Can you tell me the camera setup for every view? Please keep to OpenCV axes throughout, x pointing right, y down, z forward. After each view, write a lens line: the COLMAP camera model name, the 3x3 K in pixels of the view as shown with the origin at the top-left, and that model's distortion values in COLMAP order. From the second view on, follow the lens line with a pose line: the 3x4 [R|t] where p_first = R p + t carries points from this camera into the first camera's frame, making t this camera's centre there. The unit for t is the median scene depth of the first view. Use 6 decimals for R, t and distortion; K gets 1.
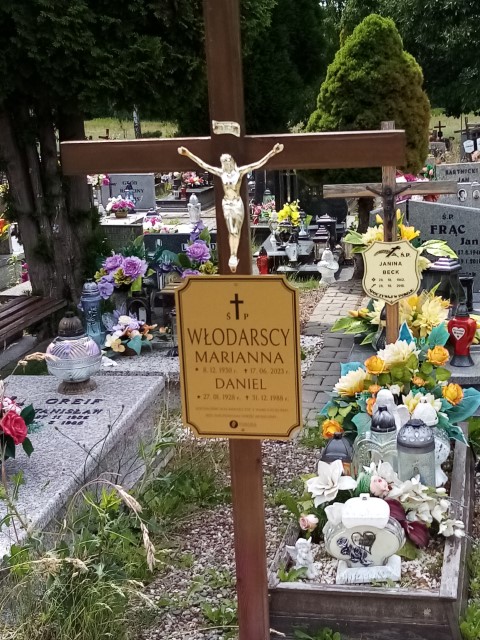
lens RADIAL K [[1073.4, 0, 240.0], [0, 1073.4, 320.0], [0, 0, 1]] dist [0.146696, -0.291317]
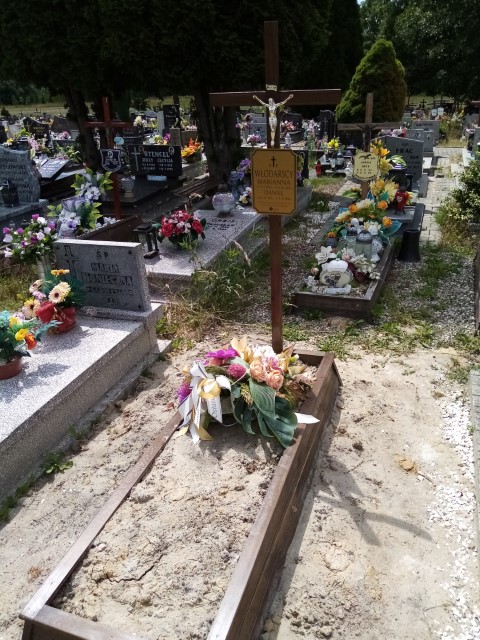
lens RADIAL K [[517.5, 0, 240.0], [0, 517.5, 320.0], [0, 0, 1]] dist [0.065904, -0.099847]
pose [[0.988978, 0.068796, -0.131112, 0.044799], [-0.038767, 0.974924, 0.219133, 0.036669], [0.142900, -0.211635, 0.966846, -0.132972]]
